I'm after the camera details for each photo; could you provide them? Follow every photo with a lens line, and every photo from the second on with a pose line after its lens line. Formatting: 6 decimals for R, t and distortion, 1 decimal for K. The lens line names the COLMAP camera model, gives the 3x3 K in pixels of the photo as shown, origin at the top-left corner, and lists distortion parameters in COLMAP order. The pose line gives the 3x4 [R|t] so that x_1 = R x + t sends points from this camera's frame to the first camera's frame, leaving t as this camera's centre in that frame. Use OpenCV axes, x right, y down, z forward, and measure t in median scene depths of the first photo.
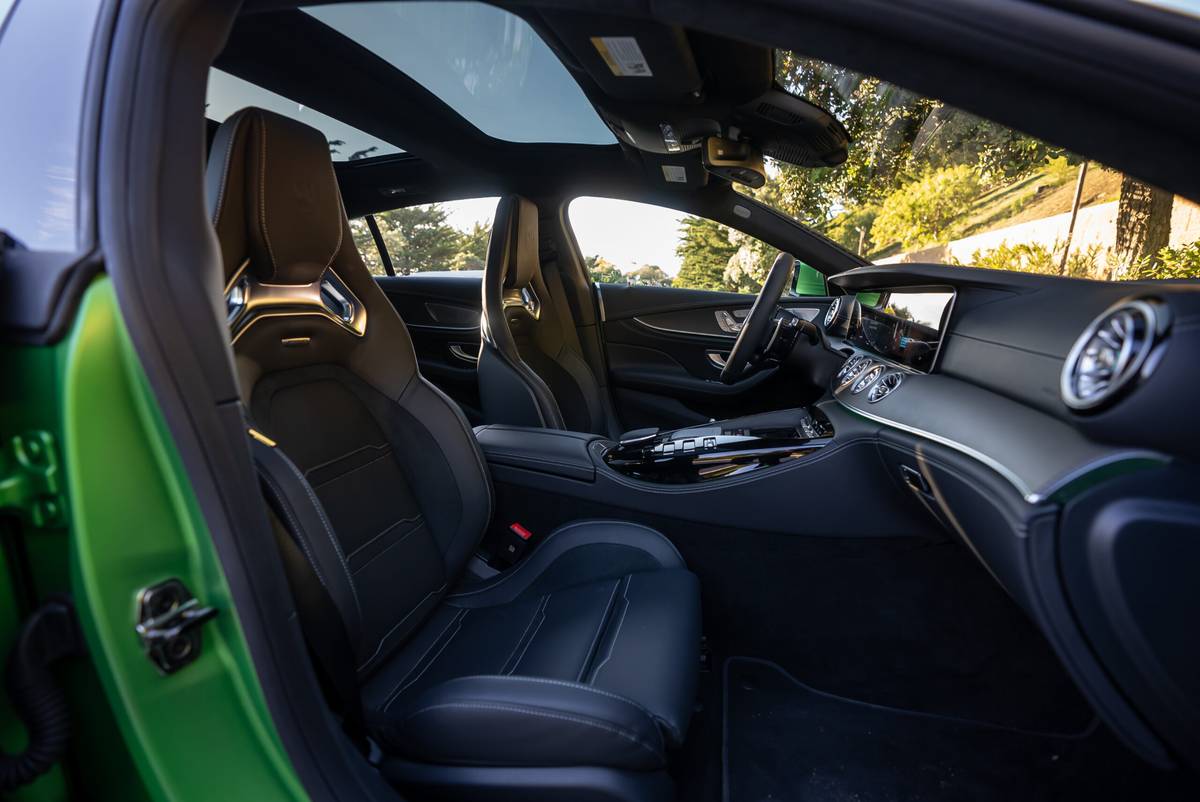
lens RADIAL K [[572.5, 0, 604.6], [0, 572.5, 401.4], [0, 0, 1]] dist [-0.033054, 0.002686]
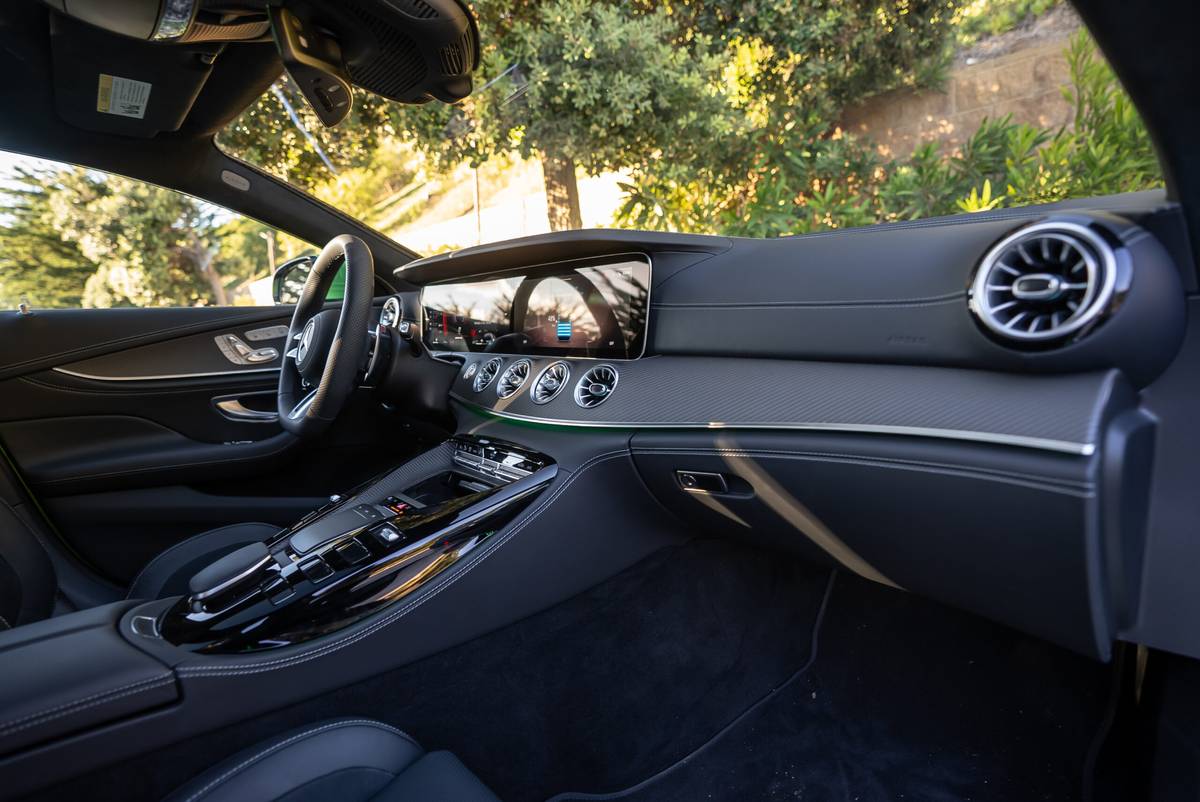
lens RADIAL K [[613.5, 0, 594.7], [0, 613.5, 406.7], [0, 0, 1]] dist [-0.024613, 0.002321]
pose [[0.603907, -0.215040, 0.767499, -0.106019], [0.237676, 0.967696, 0.084116, -0.041892], [-0.760794, 0.131617, 0.635508, 0.281677]]
